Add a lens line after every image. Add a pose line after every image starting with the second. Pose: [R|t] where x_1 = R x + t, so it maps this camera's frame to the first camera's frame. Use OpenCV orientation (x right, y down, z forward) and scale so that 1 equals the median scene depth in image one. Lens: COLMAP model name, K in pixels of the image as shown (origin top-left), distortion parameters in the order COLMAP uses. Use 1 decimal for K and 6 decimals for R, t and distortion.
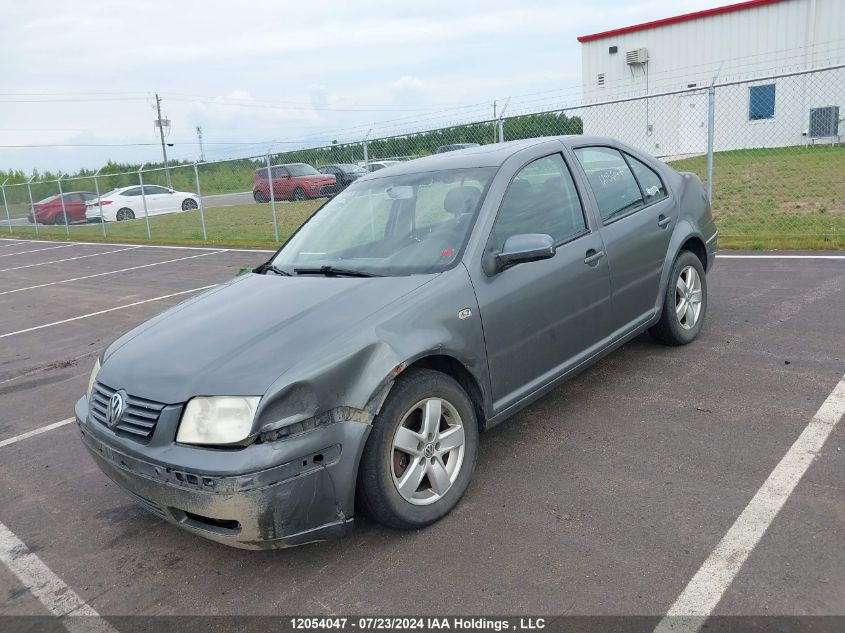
lens RADIAL K [[689.1, 0, 406.7], [0, 689.1, 316.2], [0, 0, 1]] dist [0.007286, -0.005368]
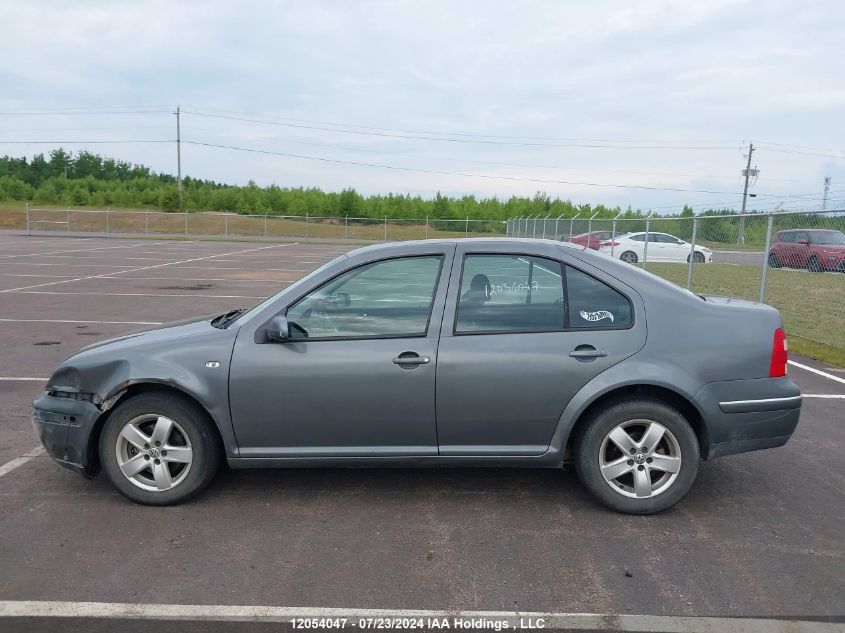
lens RADIAL K [[689.1, 0, 422.0], [0, 689.1, 316.2], [0, 0, 1]] dist [0.007286, -0.005368]
pose [[0.640843, 0.214570, -0.737075, 1.335948], [-0.254781, 0.965169, 0.059453, -0.282769], [0.724159, 0.149693, 0.673191, 0.435886]]
